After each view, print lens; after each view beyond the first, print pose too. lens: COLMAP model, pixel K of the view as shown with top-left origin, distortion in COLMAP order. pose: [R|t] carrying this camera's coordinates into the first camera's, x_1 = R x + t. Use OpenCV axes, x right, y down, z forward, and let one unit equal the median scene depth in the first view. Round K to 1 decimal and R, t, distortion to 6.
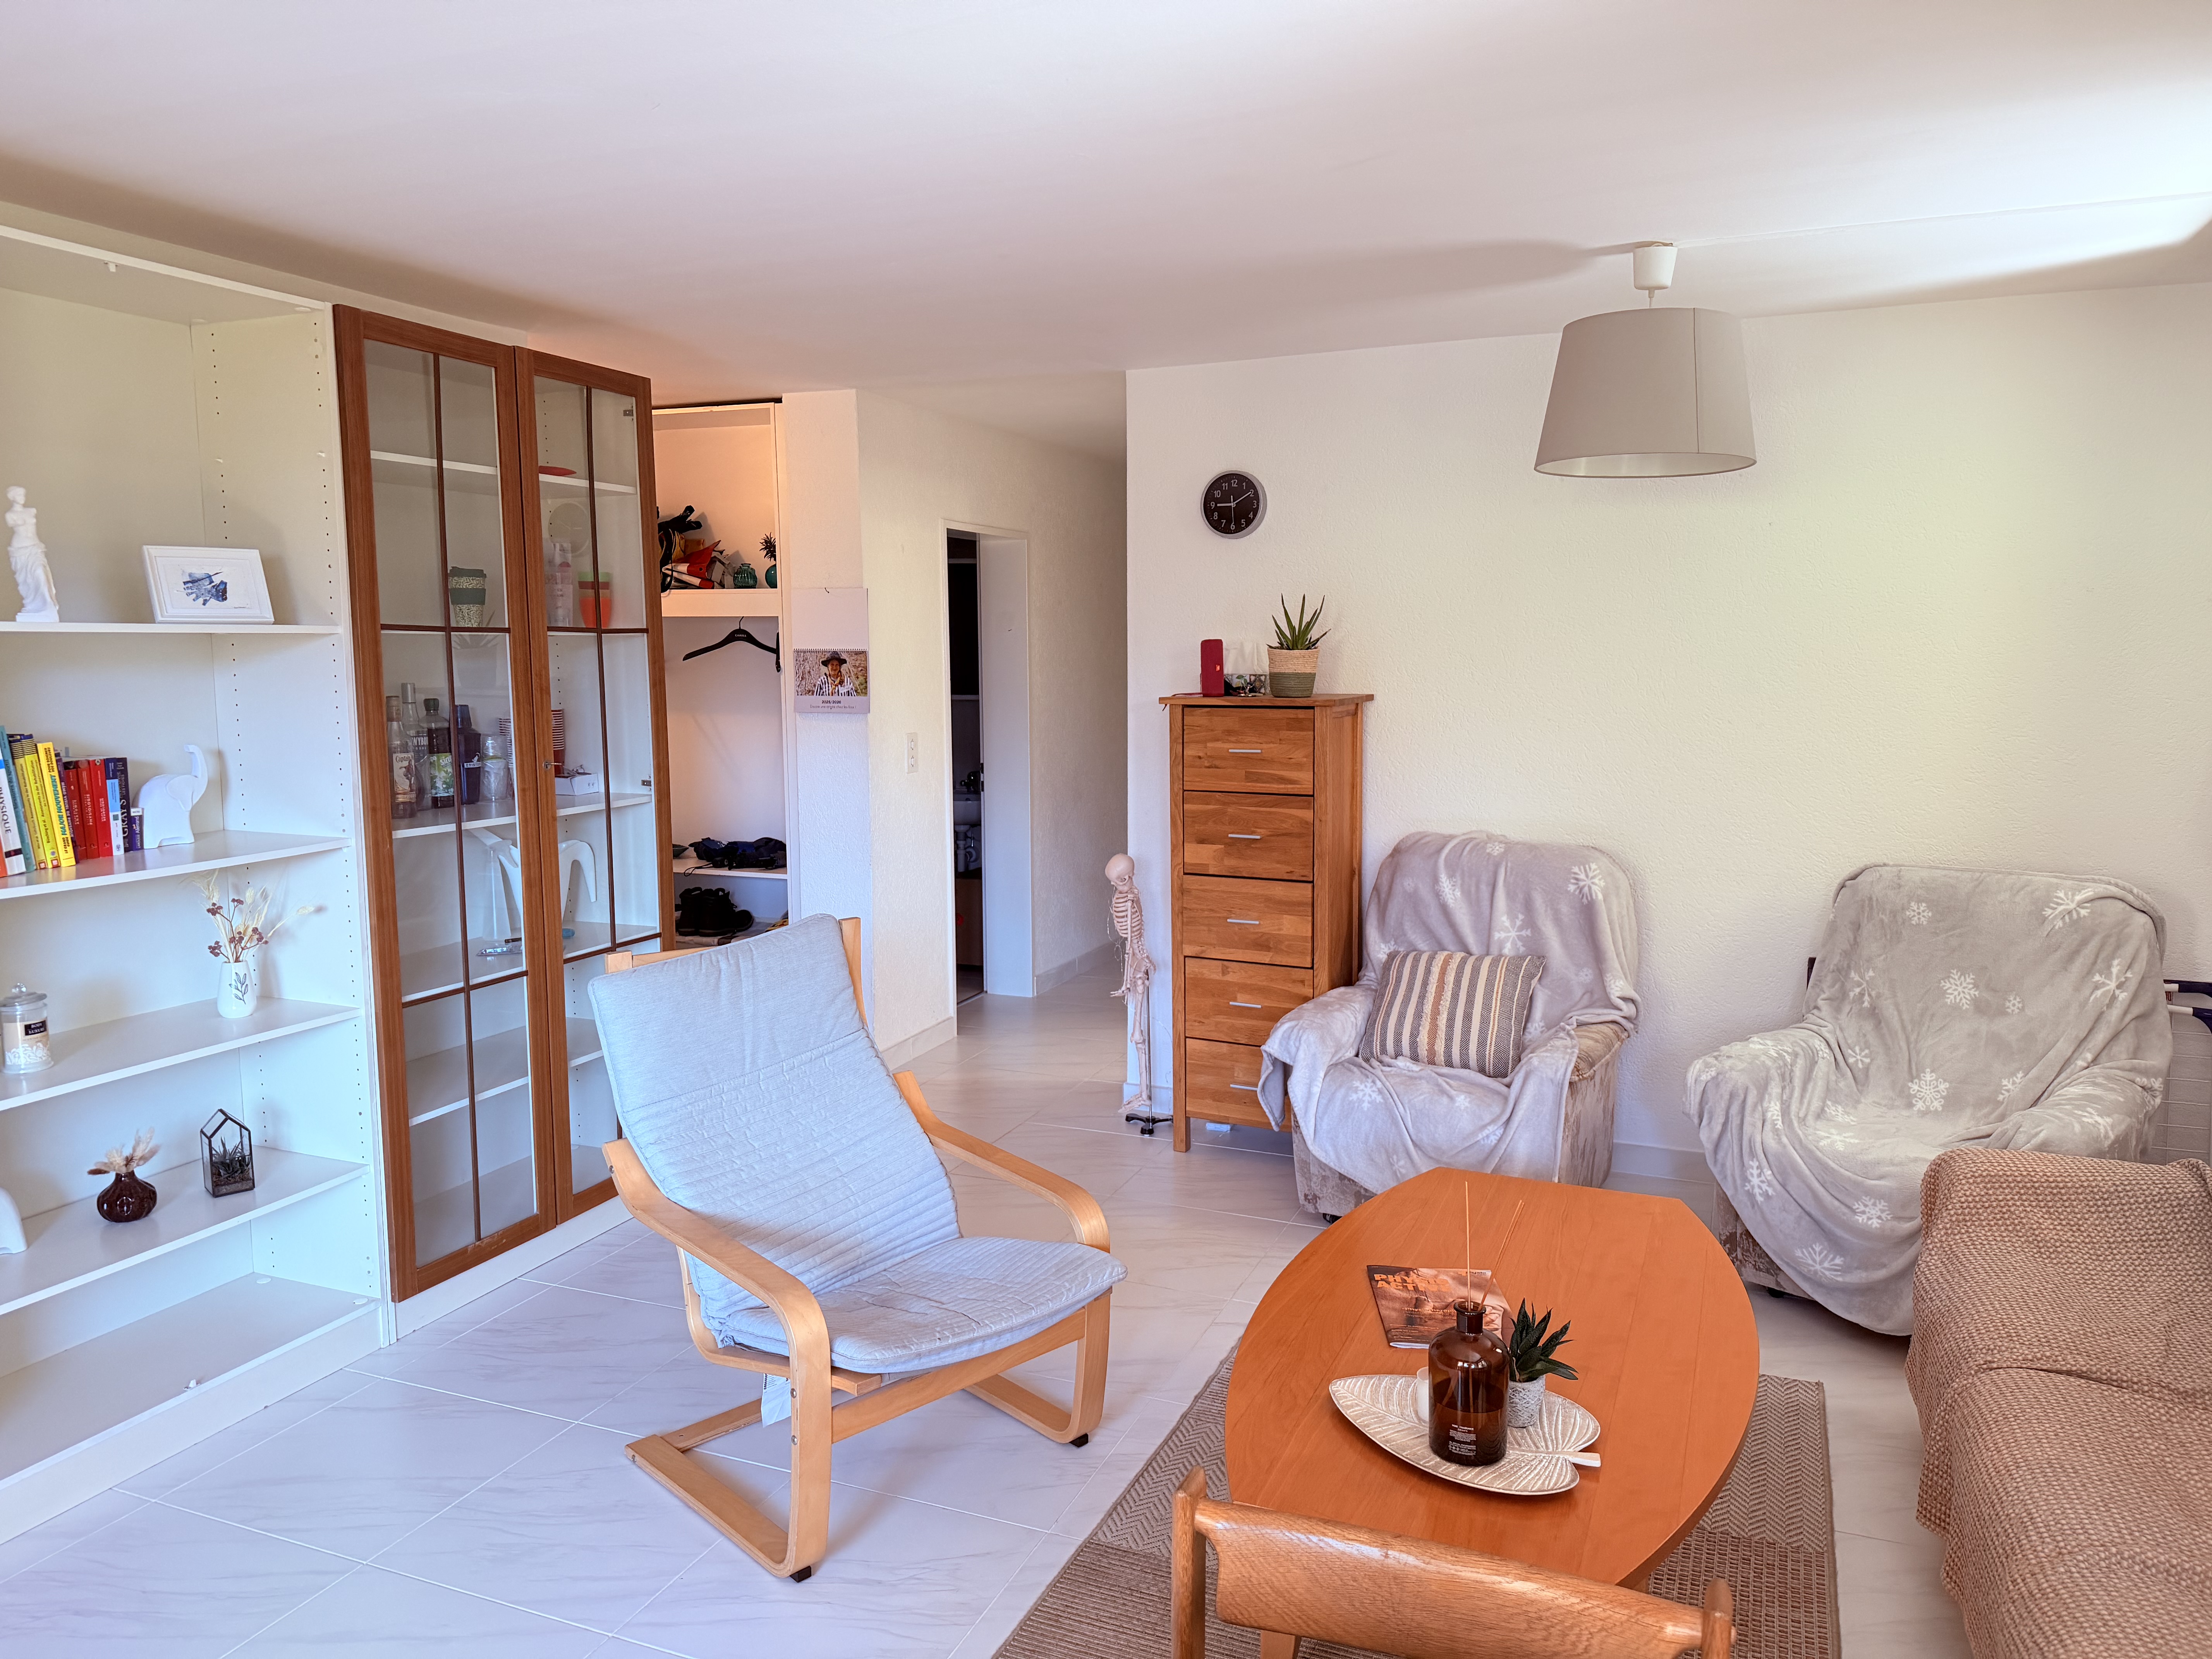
lens RADIAL K [[1547.3, 0, 1099.6], [0, 1547.3, 830.7], [0, 0, 1]] dist [0.068308, -0.087003]
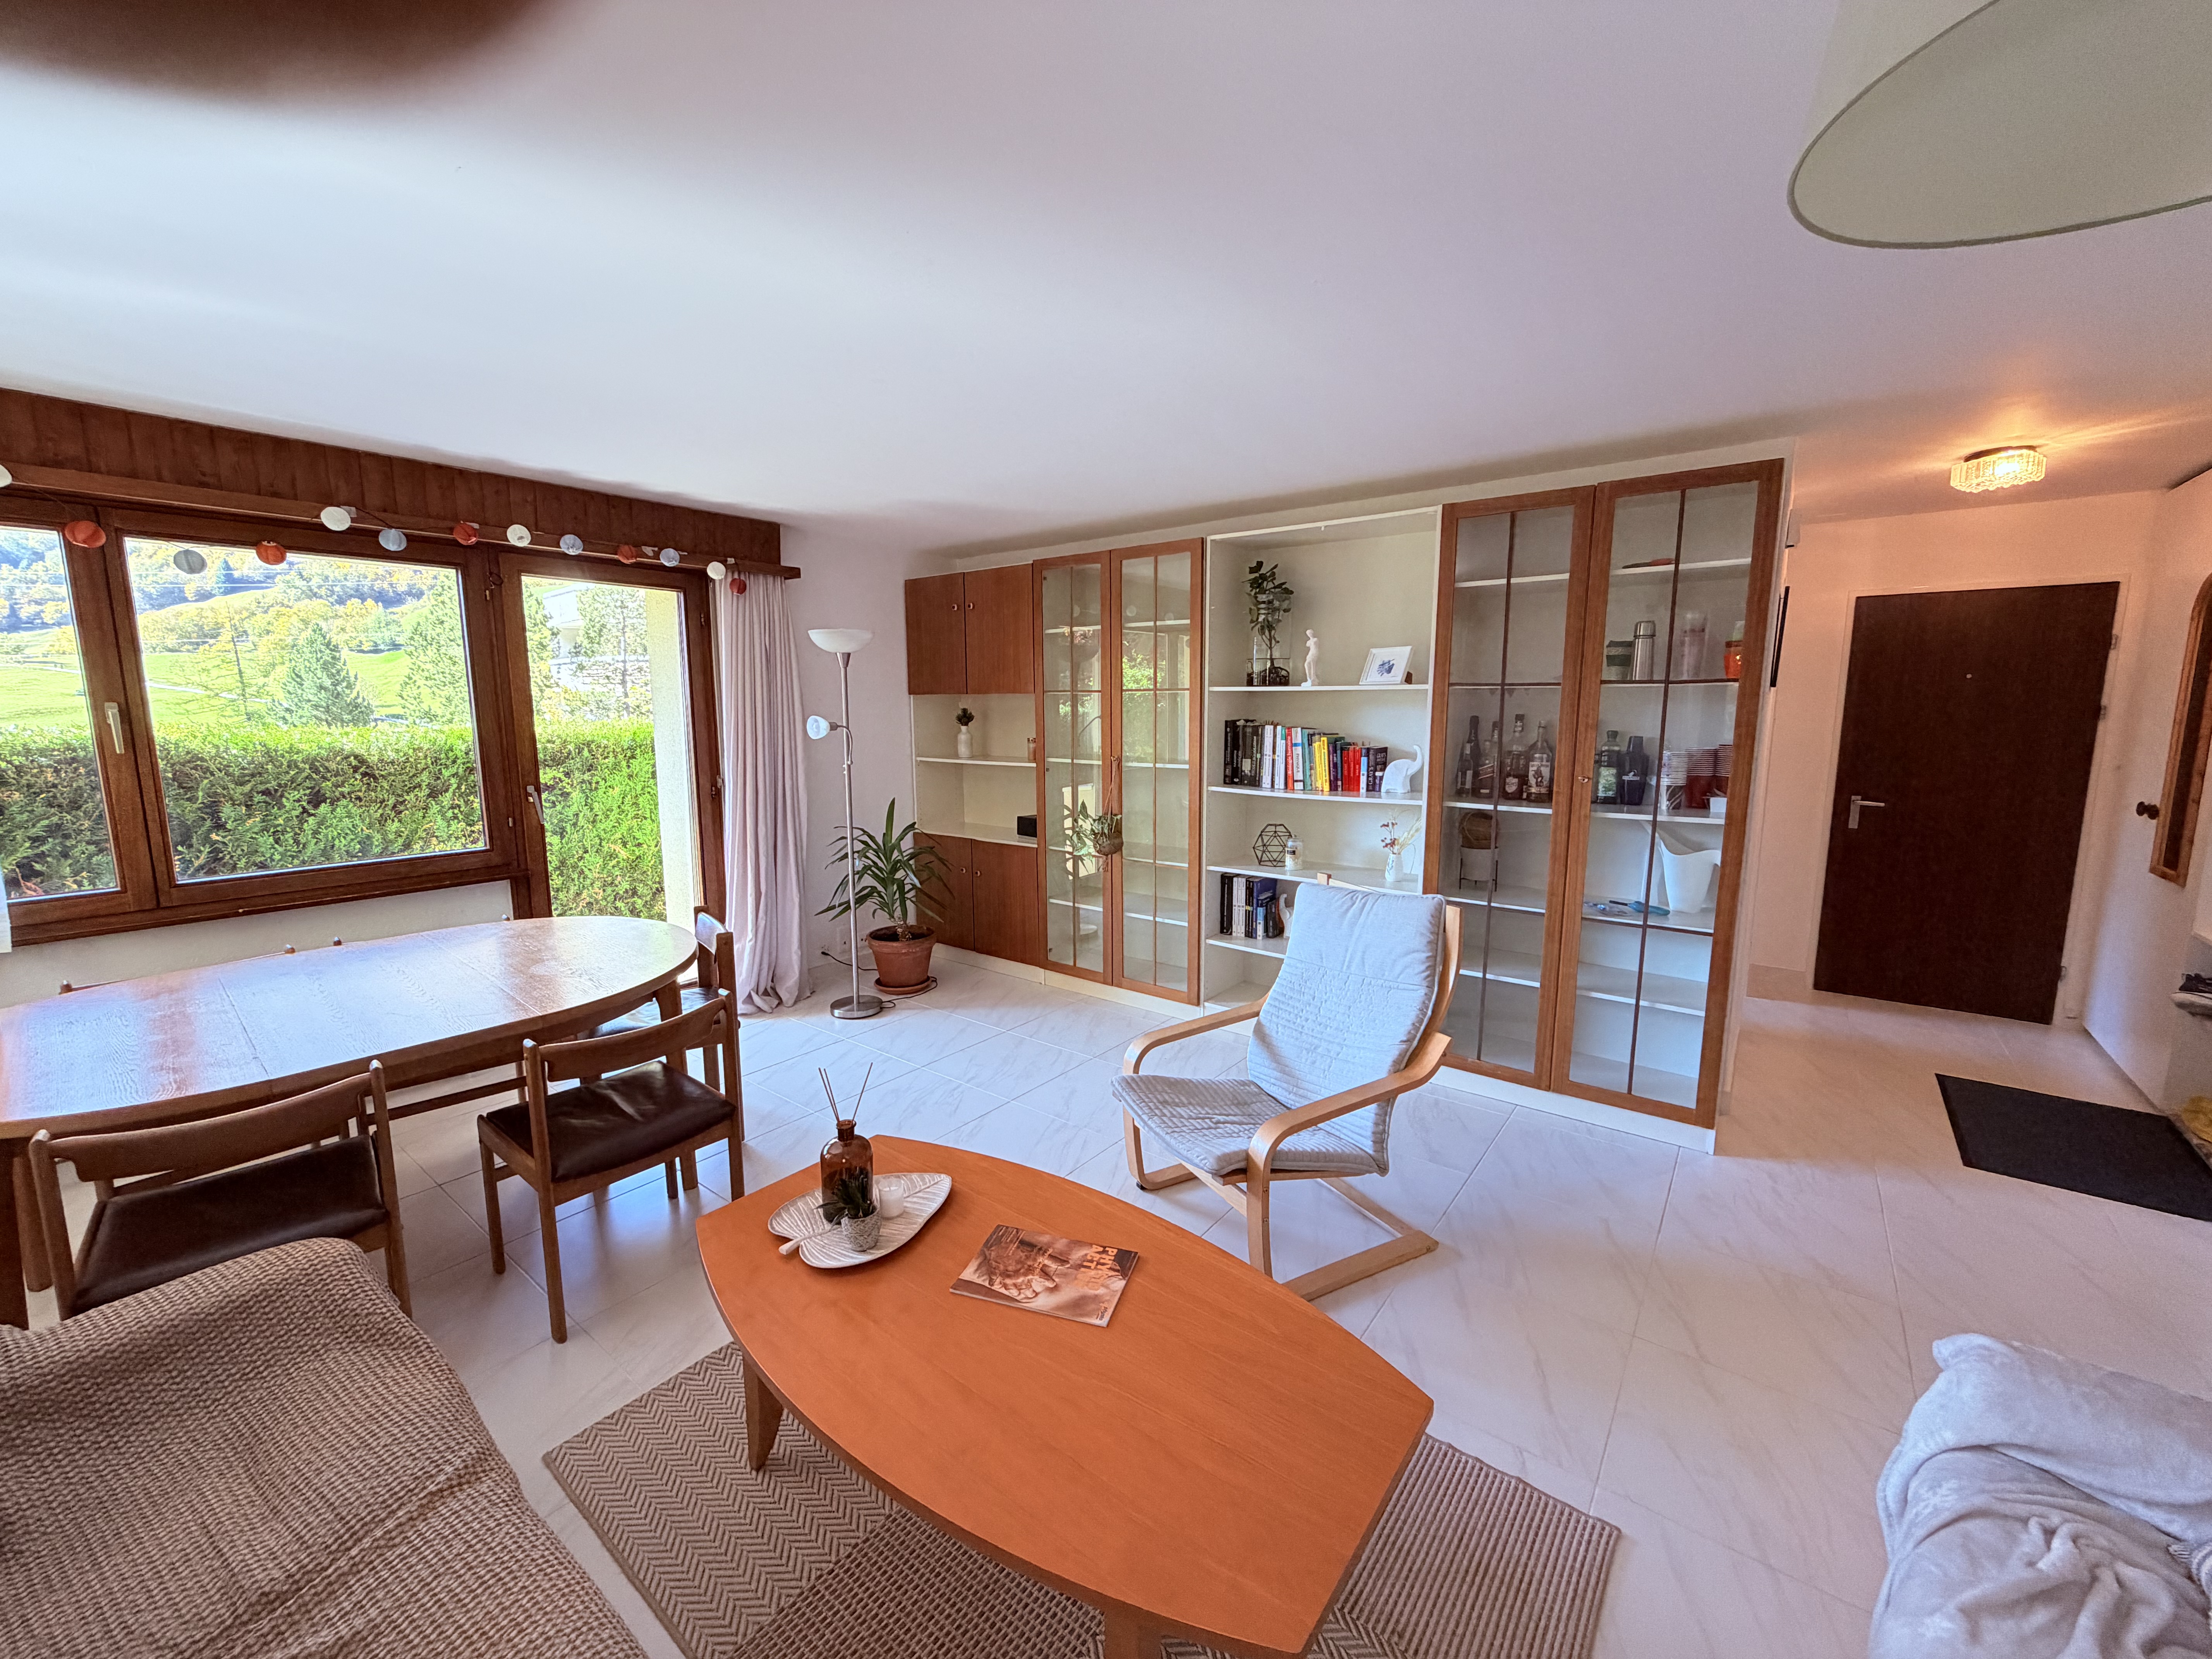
lens RADIAL K [[879.4, 0, 1100.6], [0, 879.4, 827.4], [0, 0, 1]] dist [-0.001510, 0.001266]
pose [[-0.260549, 0.142757, -0.954848, 0.456942], [-0.108836, 0.978360, 0.175971, -0.078913], [0.959306, 0.149771, -0.239374, 0.666590]]
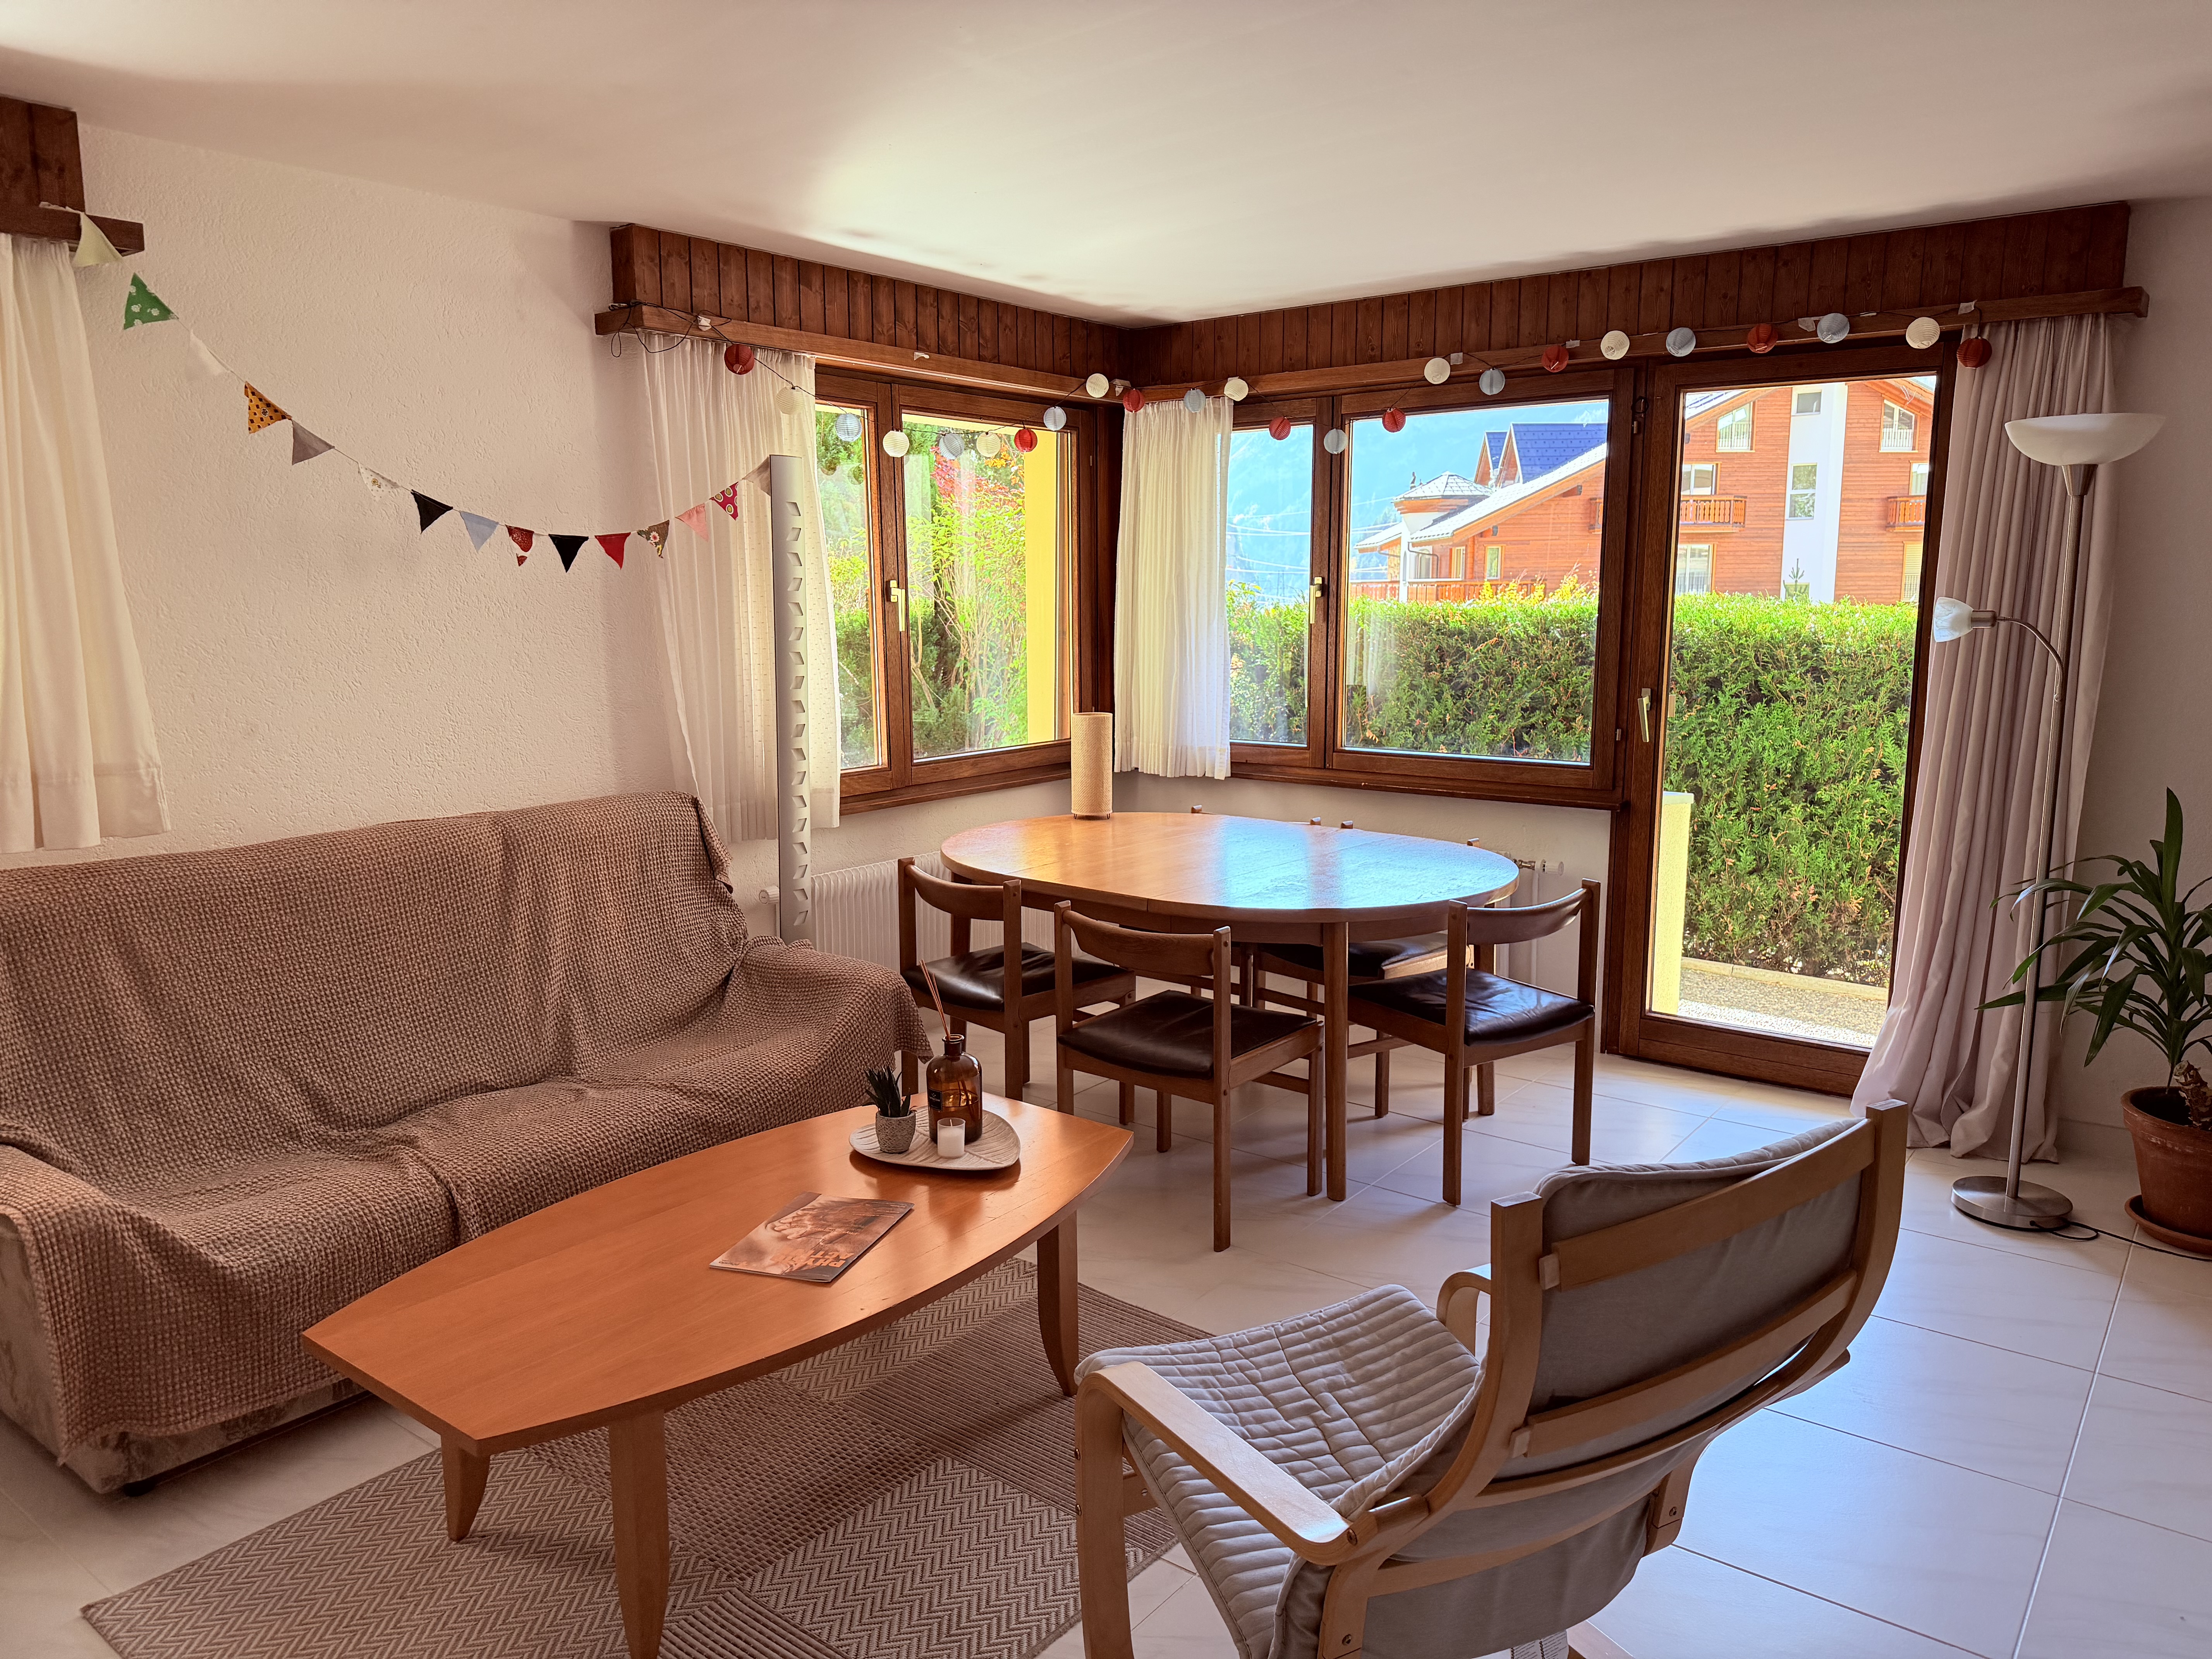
lens RADIAL K [[1547.3, 0, 1103.0], [0, 1547.3, 831.6], [0, 0, 1]] dist [0.068308, -0.087003]
pose [[-0.968226, -0.030014, 0.248268, -0.116372], [0.039562, 0.961886, 0.270573, -0.121829], [-0.246926, 0.271798, -0.930136, 1.058509]]
